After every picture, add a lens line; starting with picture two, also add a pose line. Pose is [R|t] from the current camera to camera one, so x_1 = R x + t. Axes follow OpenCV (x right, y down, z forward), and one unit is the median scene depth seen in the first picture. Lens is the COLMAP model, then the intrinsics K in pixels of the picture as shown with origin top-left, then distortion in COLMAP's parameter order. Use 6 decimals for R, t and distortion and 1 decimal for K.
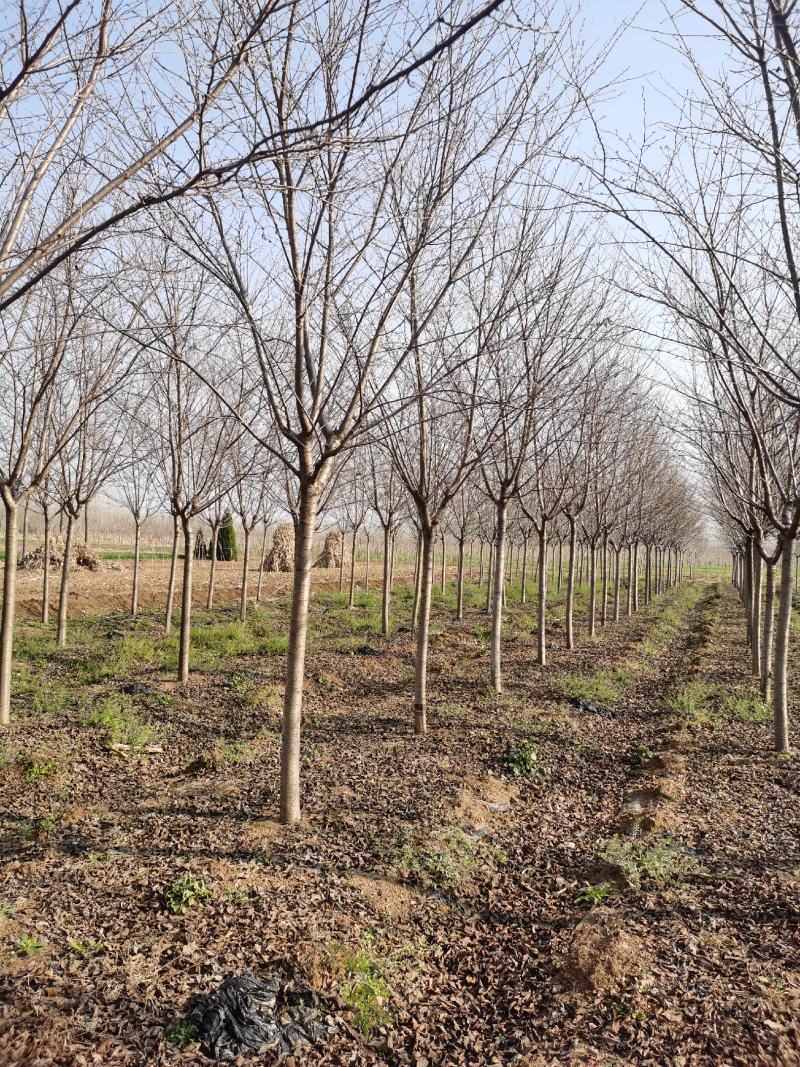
lens RADIAL K [[816.2, 0, 391.7], [0, 816.2, 532.8], [0, 0, 1]] dist [0.047754, -0.009683]
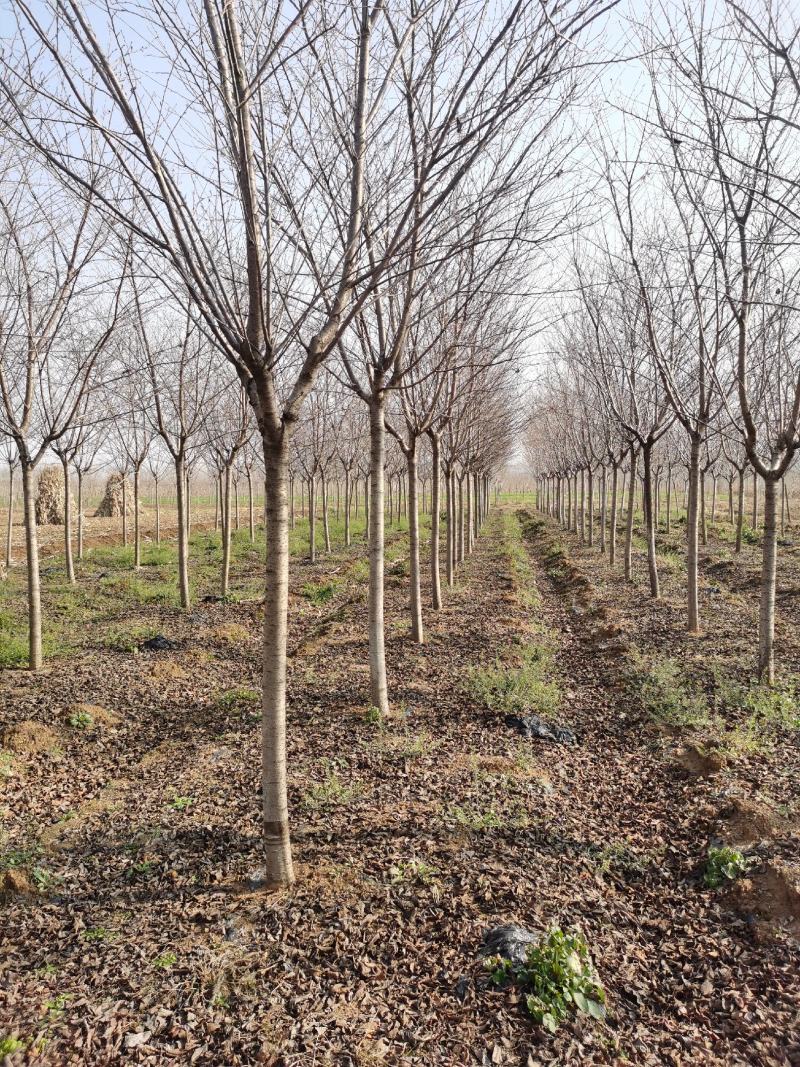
lens RADIAL K [[816.2, 0, 391.7], [0, 816.2, 532.8], [0, 0, 1]] dist [0.047754, -0.009683]
pose [[0.968704, -0.061402, 0.240503, -0.002006], [0.043052, 0.995798, 0.080829, 0.010141], [-0.244455, -0.067945, 0.967277, 0.338612]]
